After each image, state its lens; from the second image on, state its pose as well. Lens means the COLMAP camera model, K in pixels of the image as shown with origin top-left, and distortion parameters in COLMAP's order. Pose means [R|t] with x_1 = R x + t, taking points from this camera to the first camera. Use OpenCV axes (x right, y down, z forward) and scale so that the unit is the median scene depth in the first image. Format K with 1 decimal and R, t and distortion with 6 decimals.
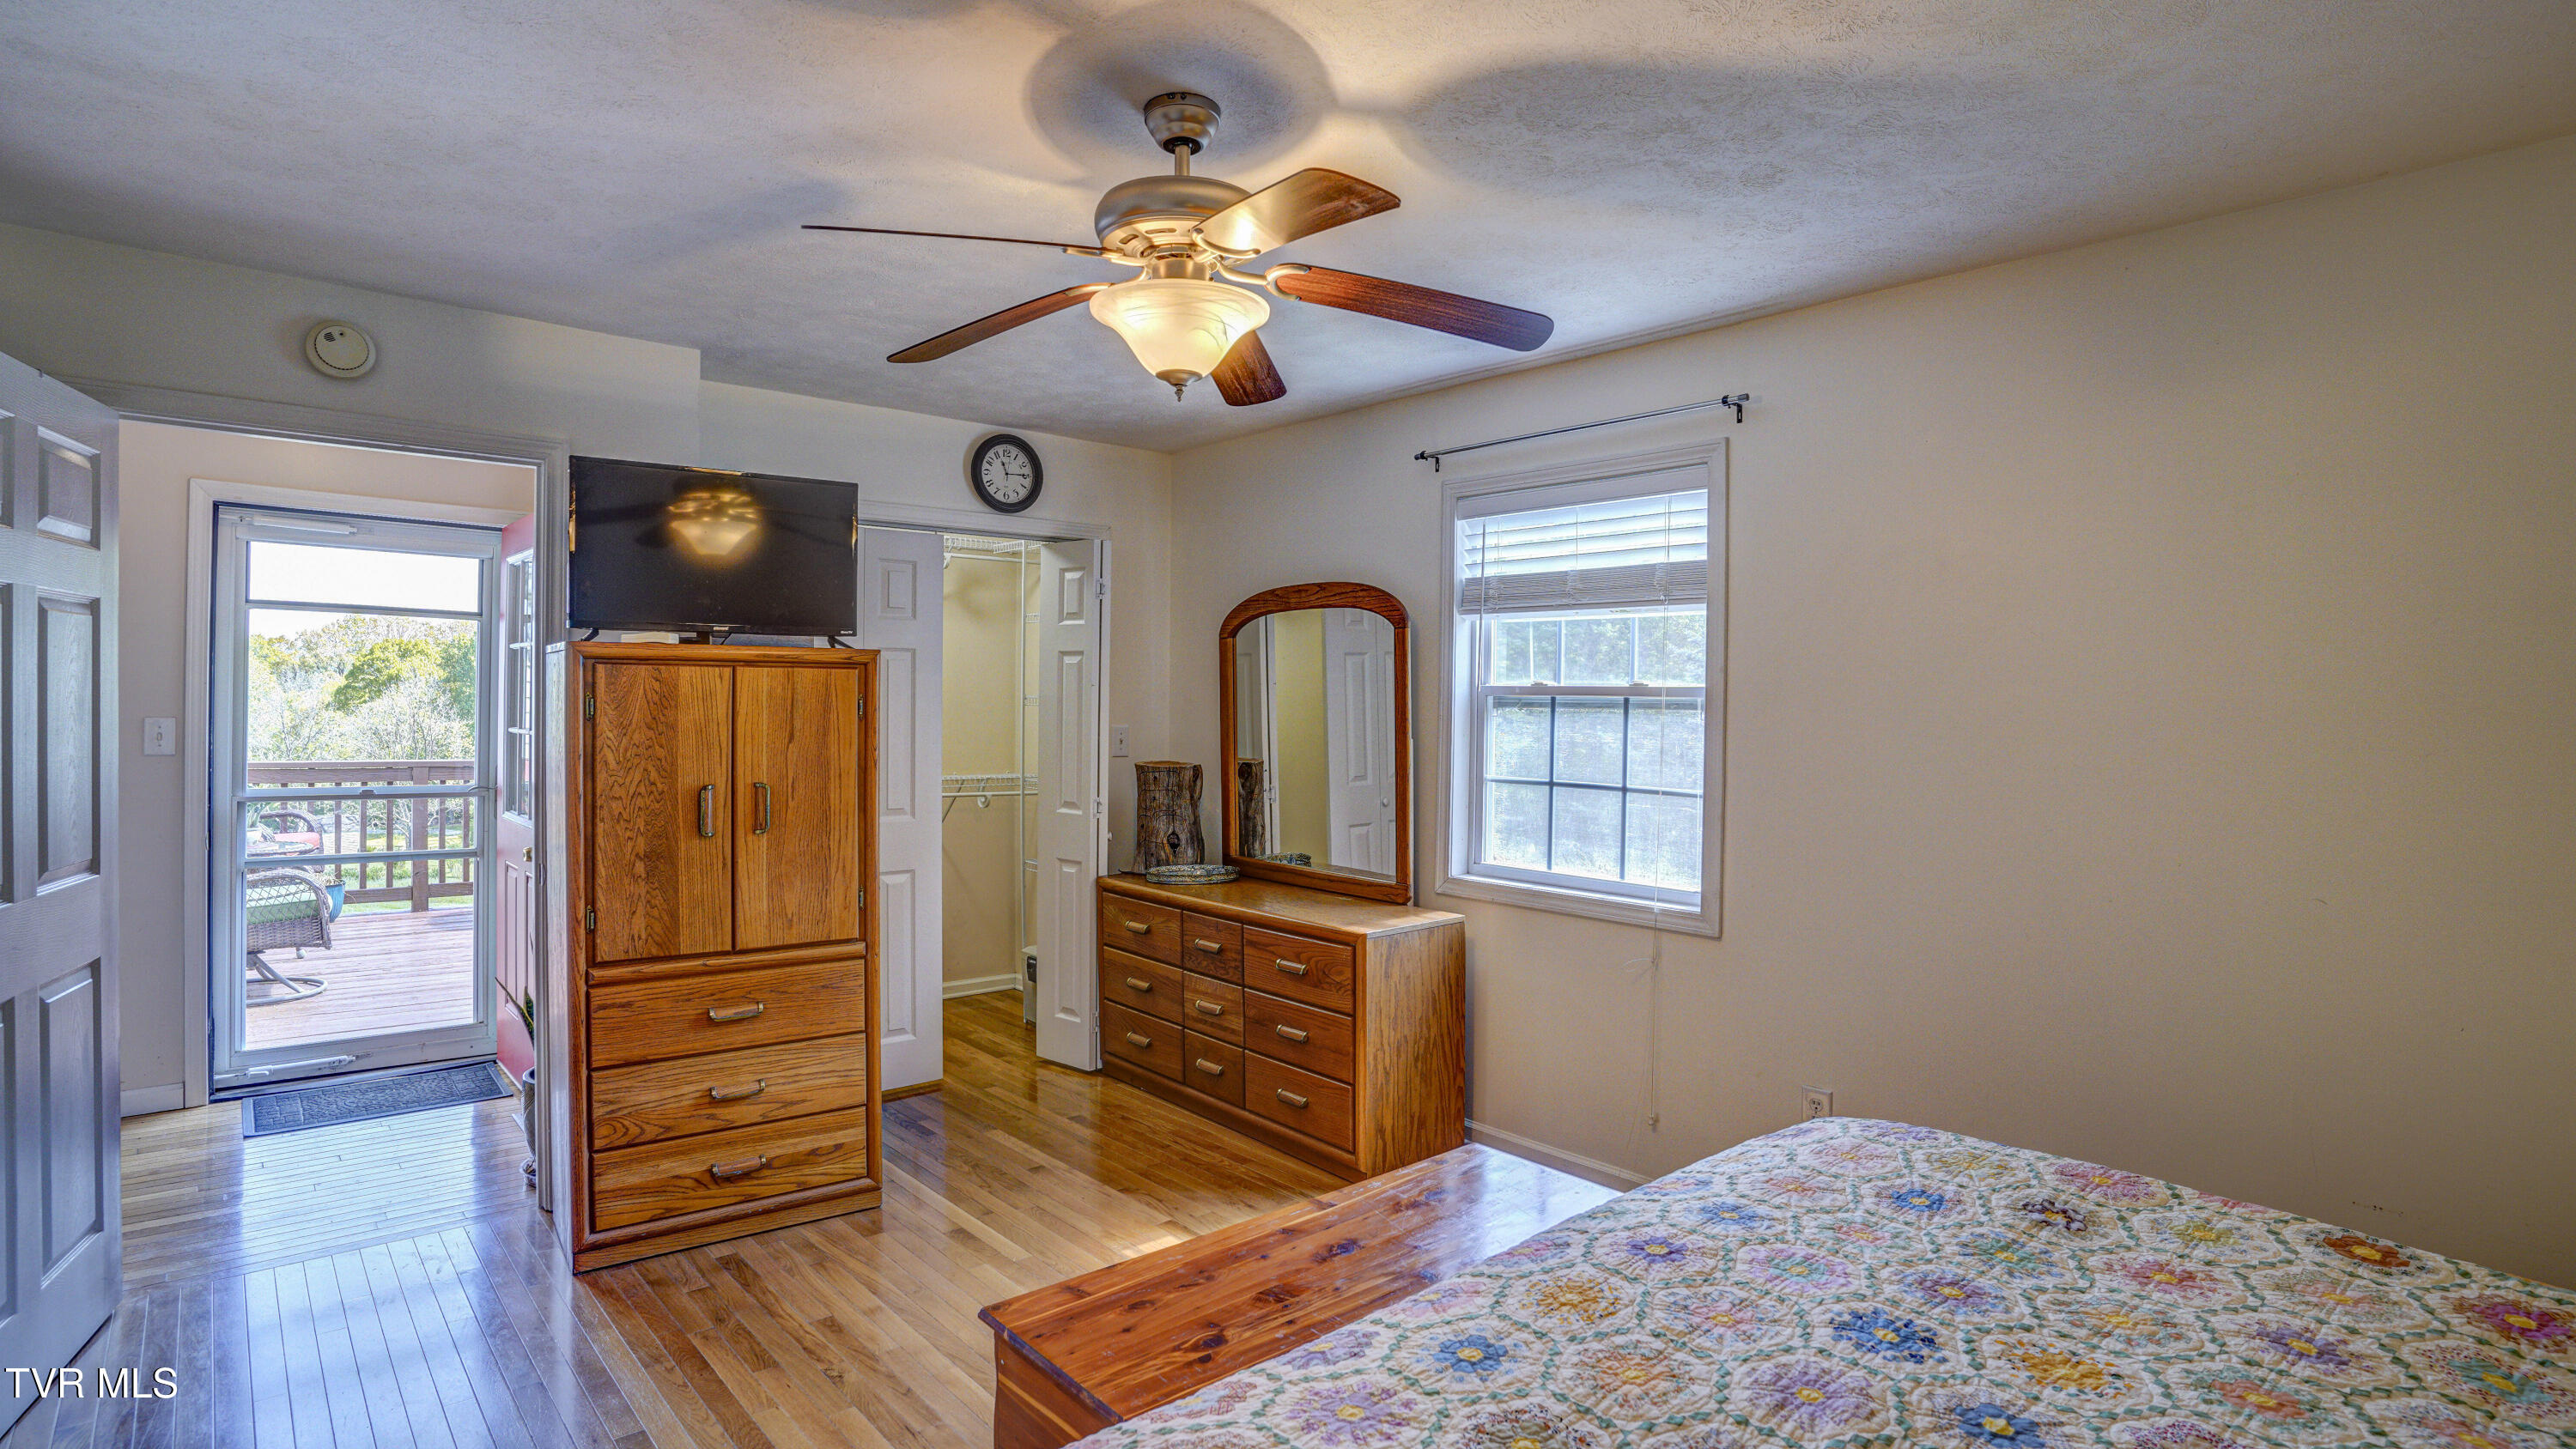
lens RADIAL K [[1339.1, 0, 1288.0], [0, 1339.1, 724.5], [0, 0, 1]] dist [0.030265, 0.000037]
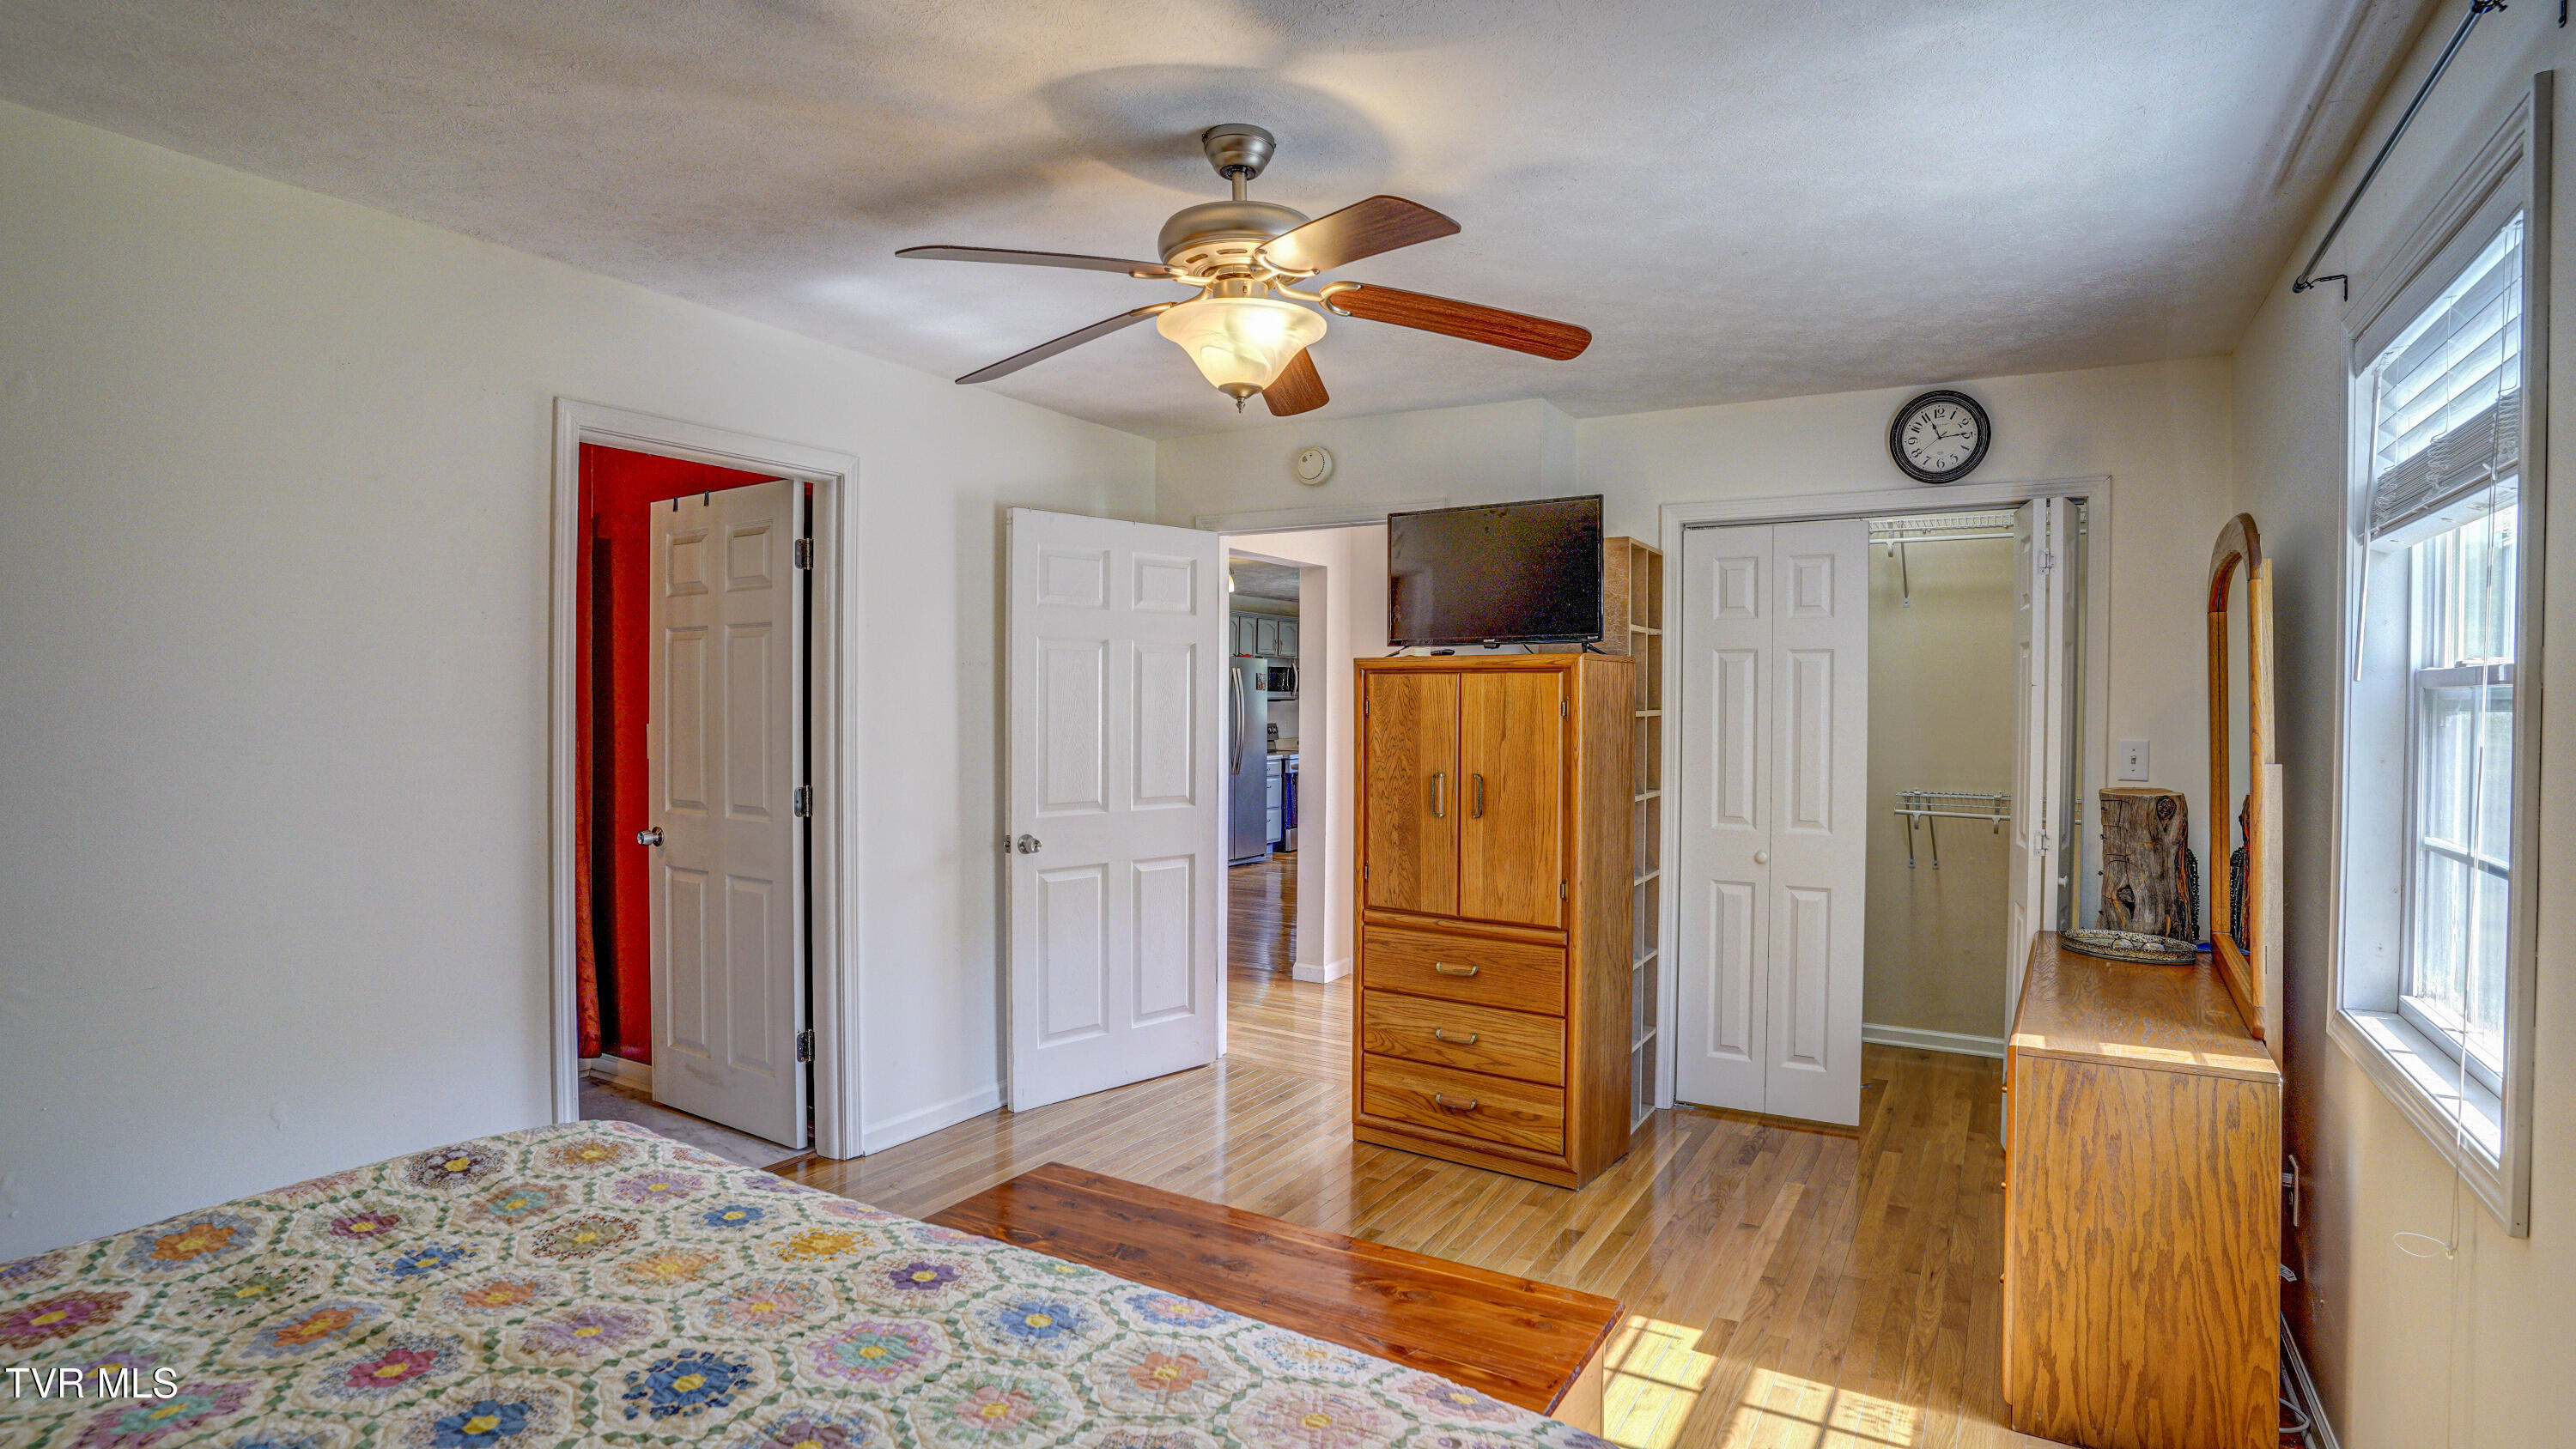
lens RADIAL K [[1304.1, 0, 1240.2], [0, 1304.1, 716.8], [0, 0, 1]] dist [-0.002154, 0.000160]
pose [[0.337876, 0.006777, -0.941166, 0.585375], [-0.021377, 0.999771, -0.000475, -0.000770], [0.940948, 0.020280, 0.337944, 0.435810]]
